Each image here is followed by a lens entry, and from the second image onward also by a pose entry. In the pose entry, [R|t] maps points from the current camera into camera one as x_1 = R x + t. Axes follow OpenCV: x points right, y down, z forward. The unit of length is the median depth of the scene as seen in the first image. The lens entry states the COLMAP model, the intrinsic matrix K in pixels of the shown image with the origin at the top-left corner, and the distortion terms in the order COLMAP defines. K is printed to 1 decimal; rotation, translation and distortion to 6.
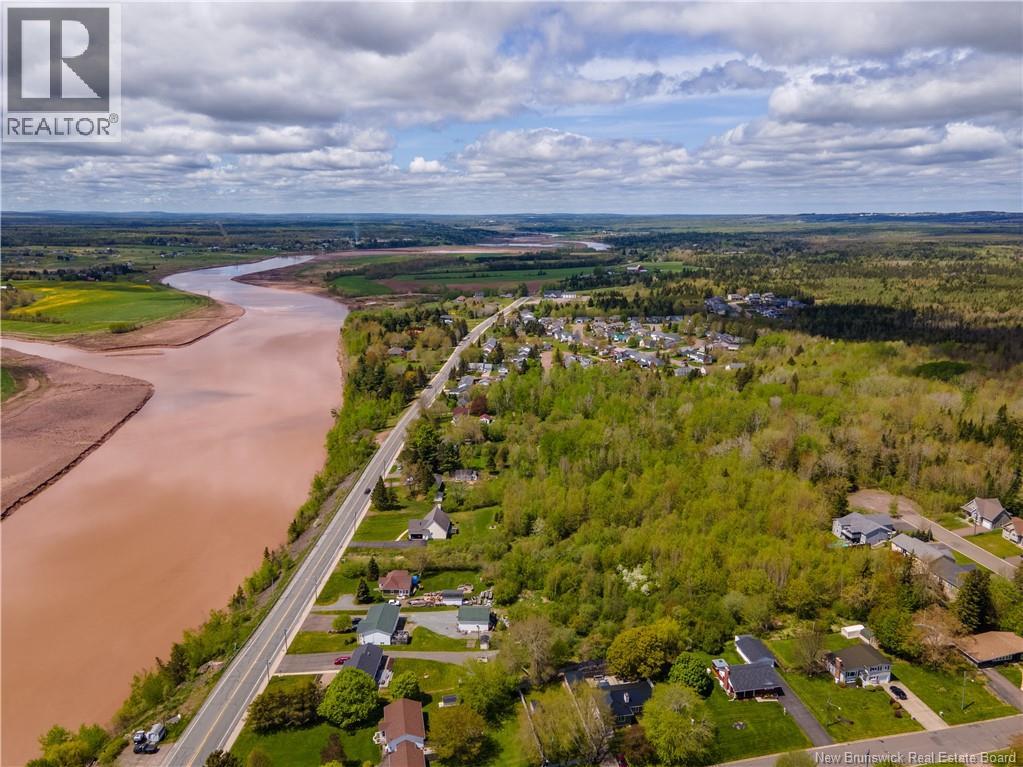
lens RADIAL K [[765.9, 0, 511.5], [0, 765.9, 383.5], [0, 0, 1]] dist [0.034307, 0.004469]
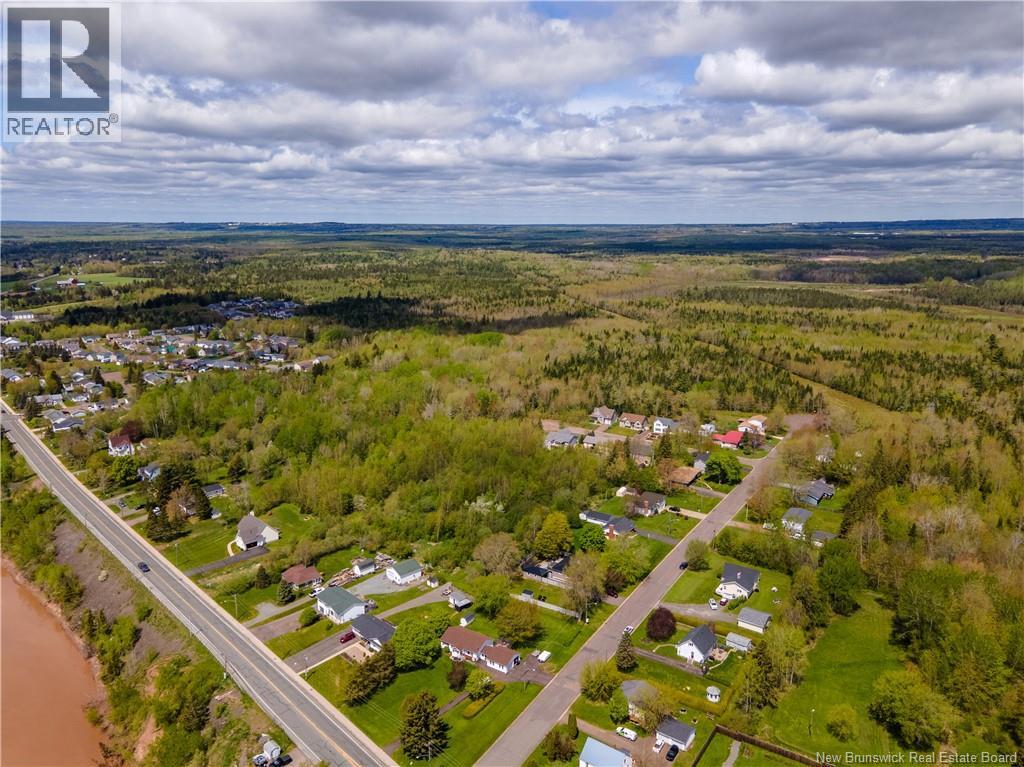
lens RADIAL K [[744.2, 0, 512.0], [0, 744.2, 383.5], [0, 0, 1]] dist [0.019650, 0.043184]
pose [[0.697655, -0.149876, 0.700581, -0.191570], [0.152897, 0.986492, 0.058783, -0.006332], [-0.699928, 0.066107, 0.711147, 0.013488]]
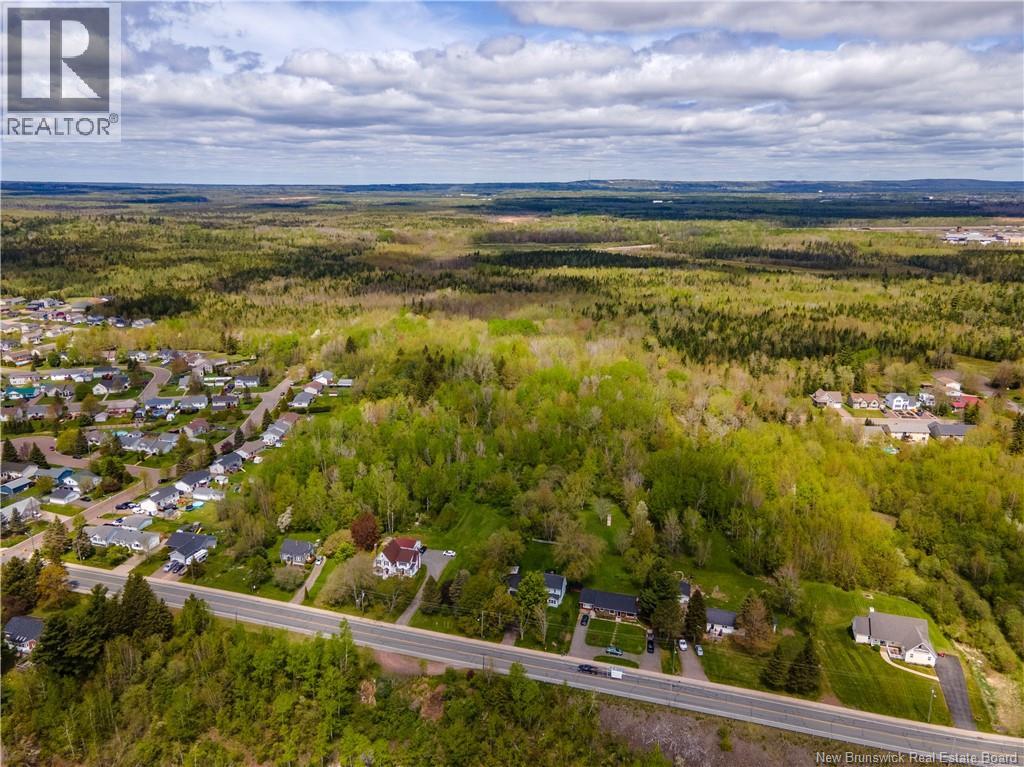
lens RADIAL K [[744.2, 0, 512.0], [0, 744.2, 383.5], [0, 0, 1]] dist [0.019650, 0.043184]
pose [[0.224250, -0.250713, 0.941730, -0.287090], [0.206551, 0.956614, 0.205490, -0.094825], [-0.952391, 0.148434, 0.266305, 0.396455]]
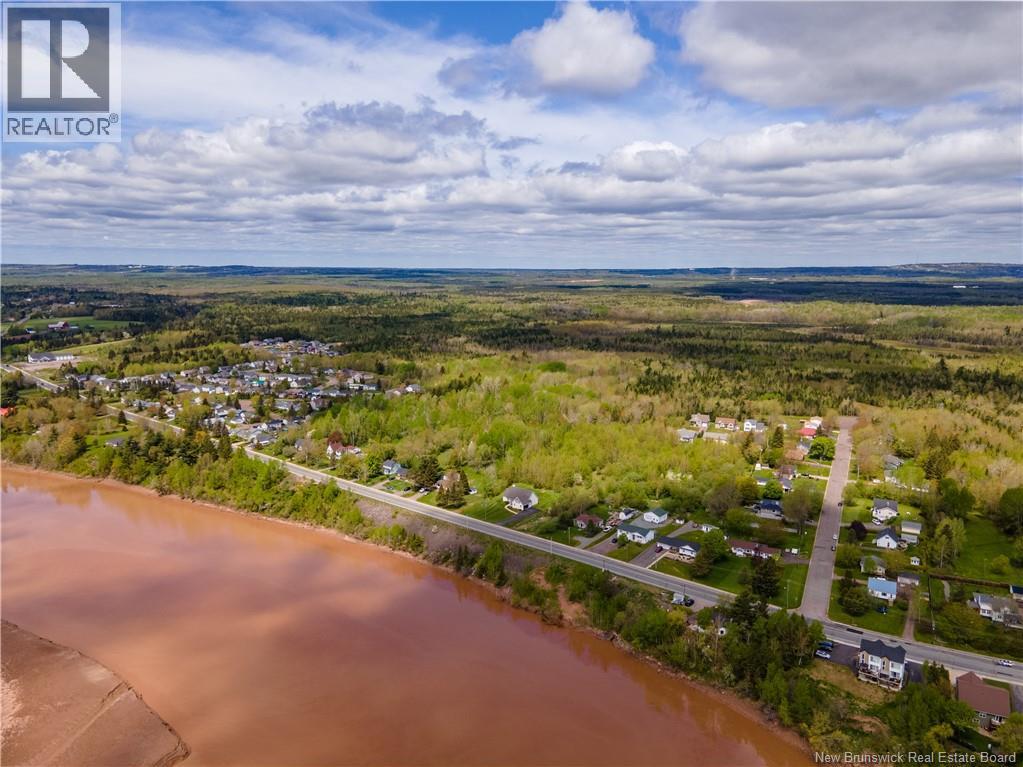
lens RADIAL K [[743.5, 0, 511.5], [0, 743.5, 383.5], [0, 0, 1]] dist [0.019650, 0.043184]
pose [[0.596841, -0.120381, 0.793277, -0.414837], [0.167114, 0.985649, 0.023841, -0.021069], [-0.784763, 0.118339, 0.608393, 0.058208]]
